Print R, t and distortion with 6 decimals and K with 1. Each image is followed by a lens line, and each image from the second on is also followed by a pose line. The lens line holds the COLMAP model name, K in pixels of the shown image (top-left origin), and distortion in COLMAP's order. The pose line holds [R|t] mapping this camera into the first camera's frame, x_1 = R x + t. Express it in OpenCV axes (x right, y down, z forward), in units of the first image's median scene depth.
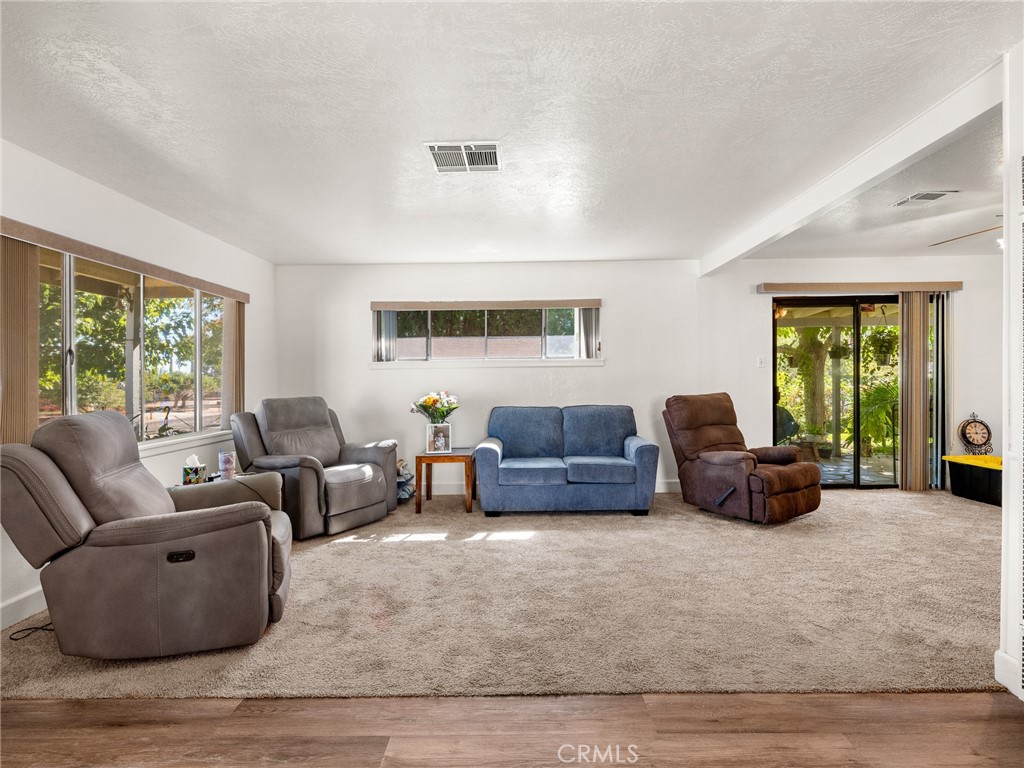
lens RADIAL K [[521.9, 0, 511.9], [0, 521.9, 381.7], [0, 0, 1]] dist [0.000774, -0.000634]
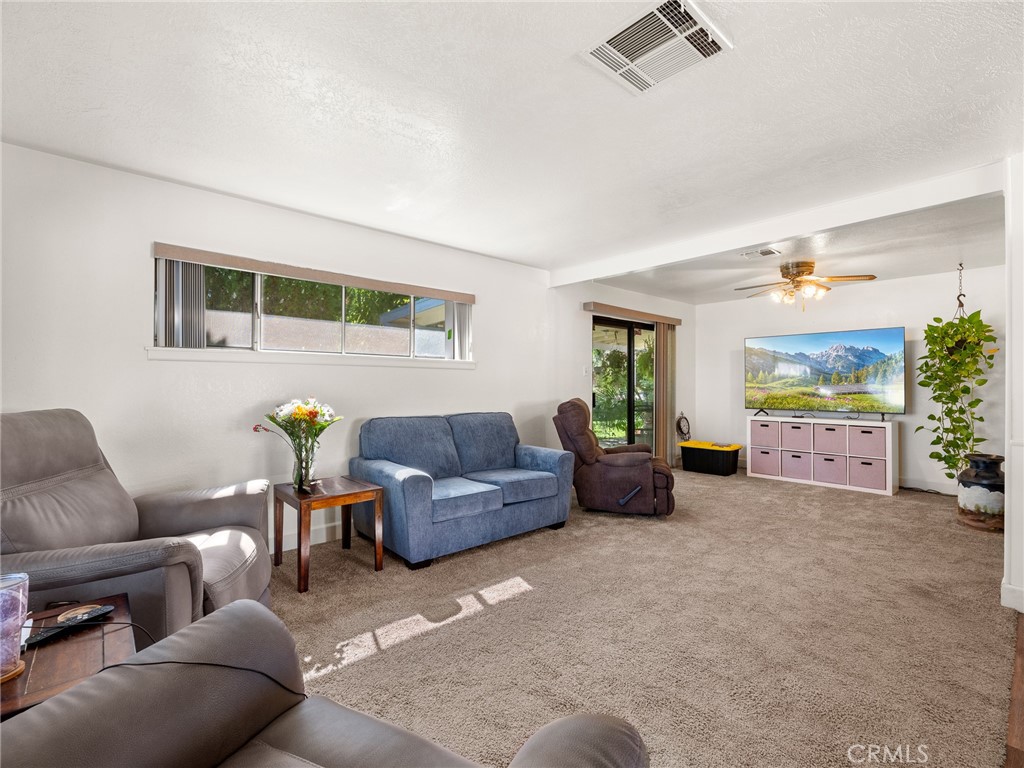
lens RADIAL K [[469.2, 0, 508.5], [0, 469.2, 383.2], [0, 0, 1]] dist [-0.000101, 0.001144]
pose [[0.738148, 0.018395, 0.674388, -0.400716], [-0.011484, 0.999826, -0.014703, 0.007172], [-0.674541, 0.003108, 0.738231, 0.435854]]
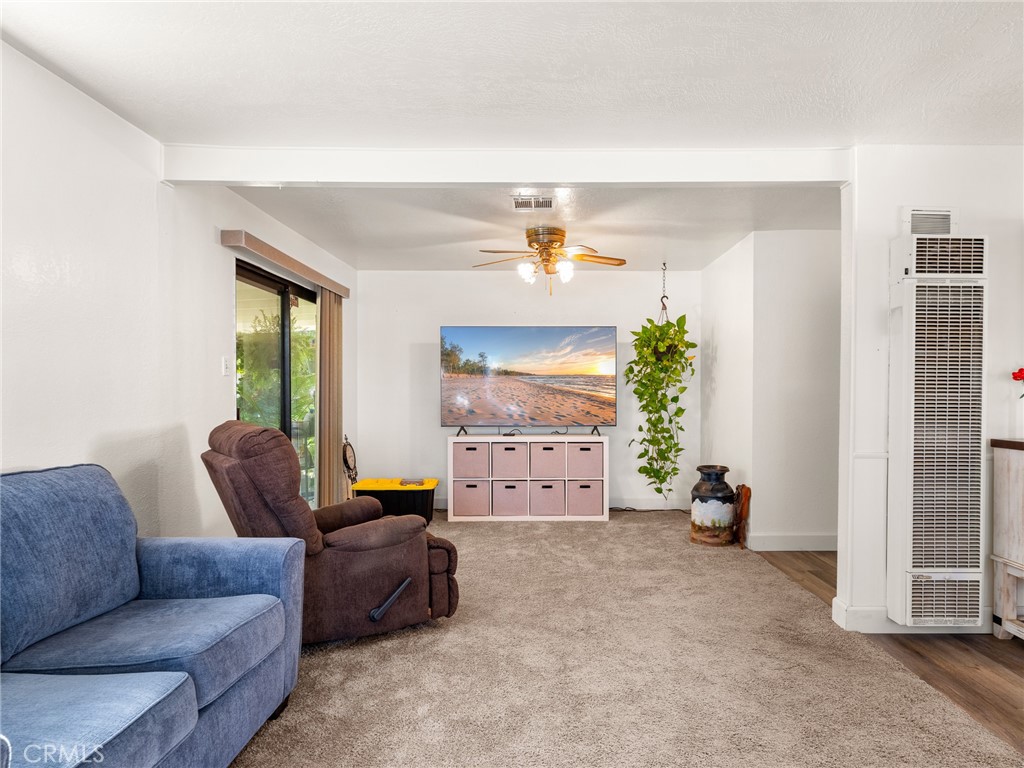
lens RADIAL K [[638.4, 0, 550.6], [0, 638.4, 402.9], [0, 0, 1]] dist [-0.000989, -0.004545]
pose [[-0.029159, -0.001299, 0.999574, -0.282253], [0.001035, 0.999999, 0.001330, 0.003279], [-0.999574, 0.001073, -0.029158, 0.799961]]
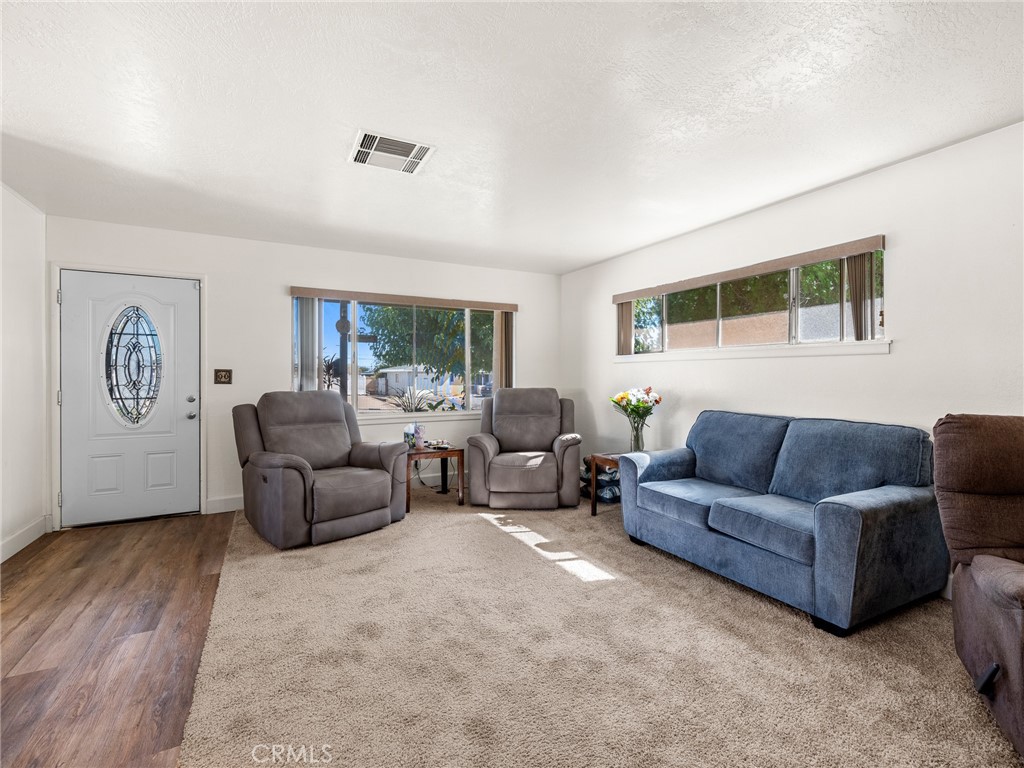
lens RADIAL K [[469.2, 0, 508.4], [0, 469.2, 375.2], [0, 0, 1]] dist [-0.000101, 0.001144]
pose [[0.474516, 0.010867, -0.880180, 0.515119], [-0.009060, 0.999931, 0.007460, -0.006560], [0.880200, 0.004435, 0.474582, 0.486274]]
